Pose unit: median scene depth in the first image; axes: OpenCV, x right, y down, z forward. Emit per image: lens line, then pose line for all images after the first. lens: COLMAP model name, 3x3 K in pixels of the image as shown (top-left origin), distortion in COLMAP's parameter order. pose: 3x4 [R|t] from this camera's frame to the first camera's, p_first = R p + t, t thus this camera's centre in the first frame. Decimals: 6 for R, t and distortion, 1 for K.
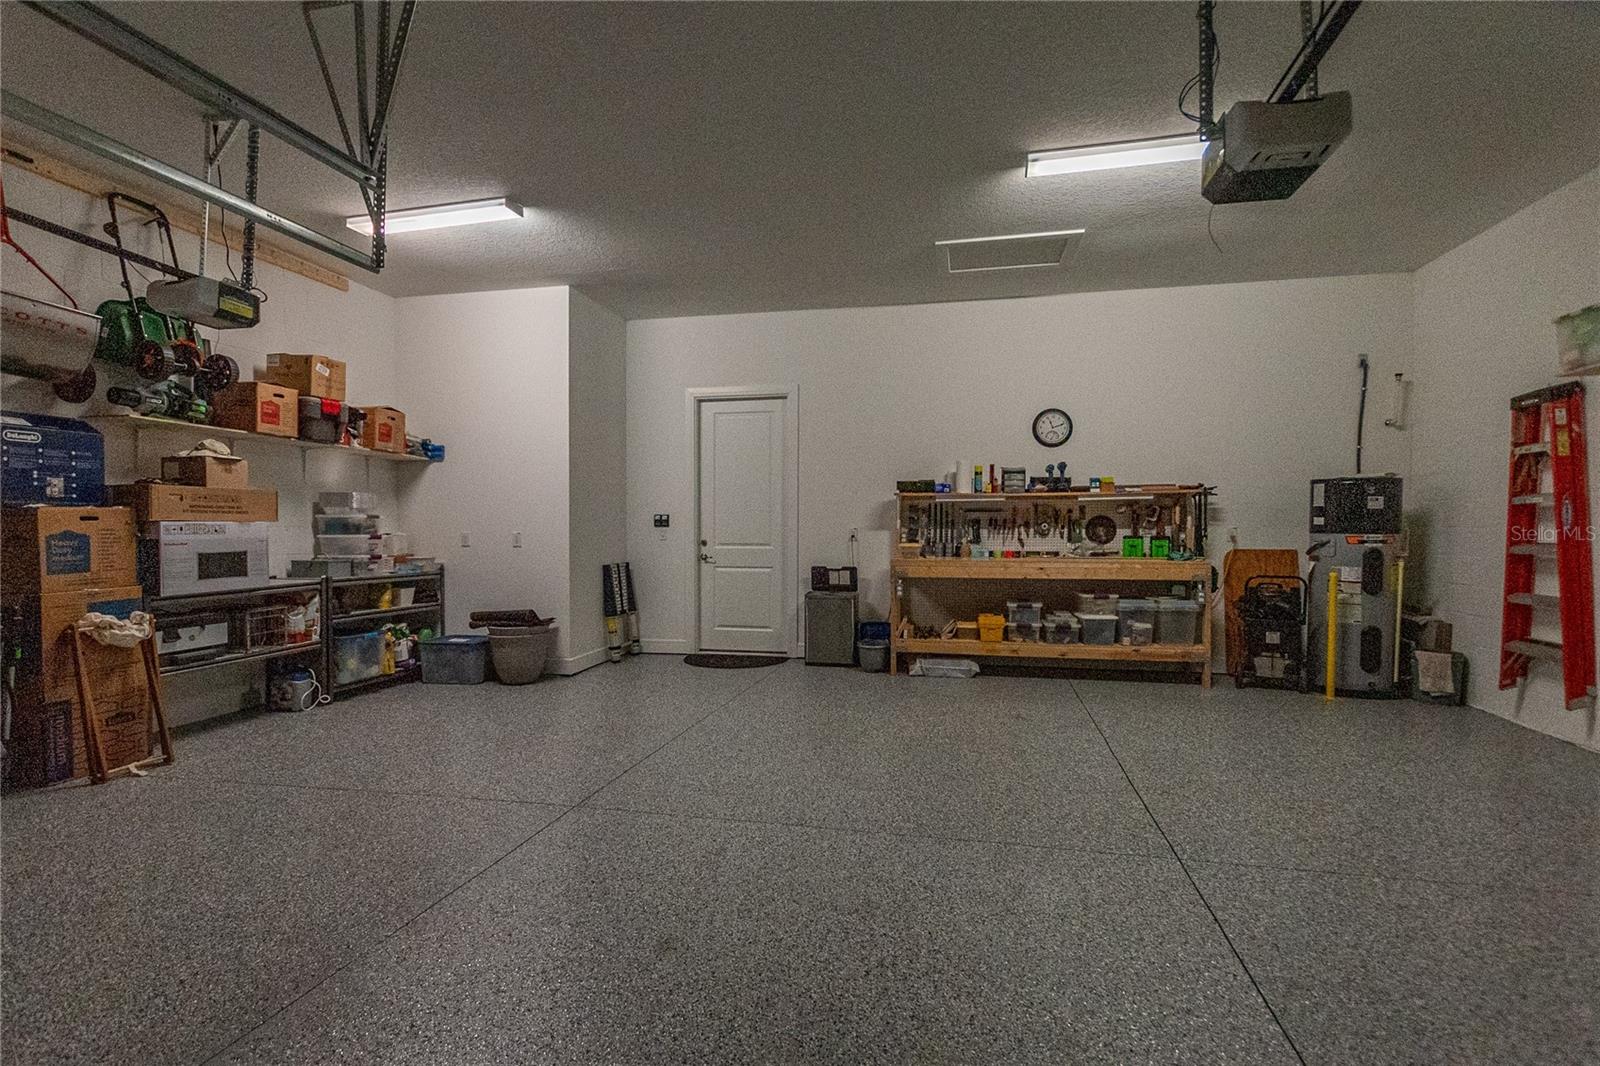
lens RADIAL K [[704.8, 0, 800.5], [0, 704.8, 541.0], [0, 0, 1]] dist [0.007021, -0.003483]
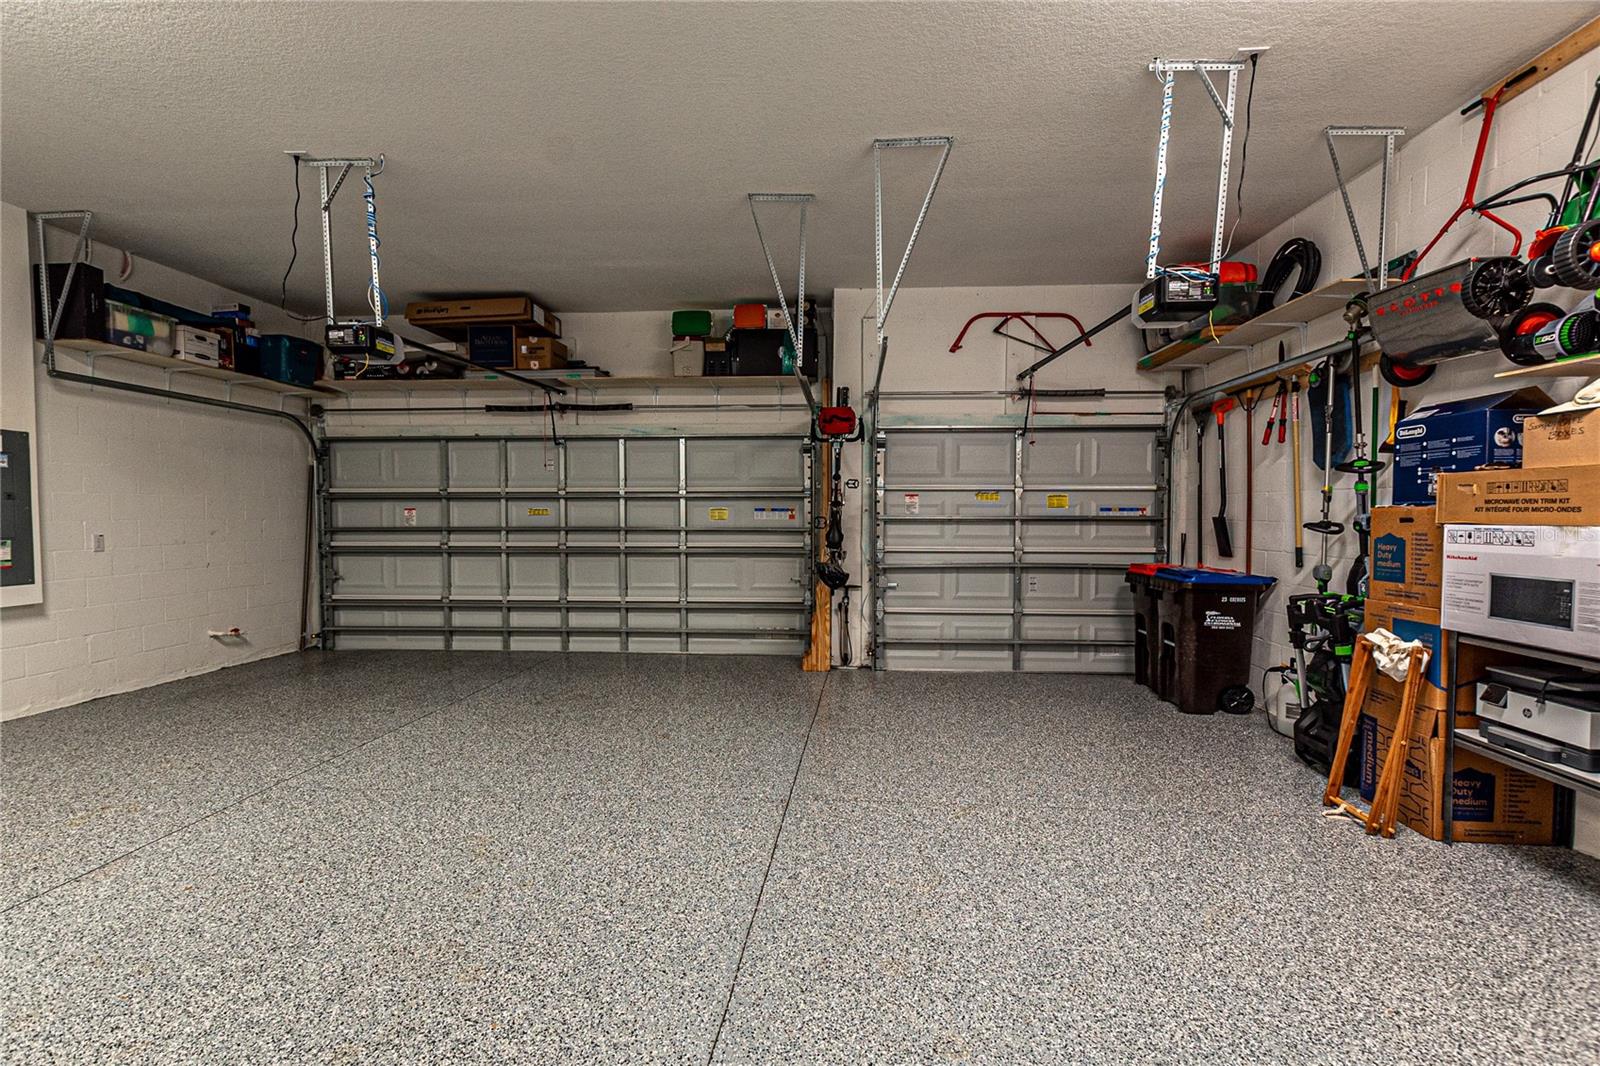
lens RADIAL K [[704.8, 0, 800.5], [0, 704.8, 541.0], [0, 0, 1]] dist [0.007021, -0.003483]
pose [[-0.988695, 0.004154, -0.149882, -0.157756], [-0.005154, 0.998084, 0.061664, -0.055140], [0.149851, 0.061740, -0.986779, 1.718653]]
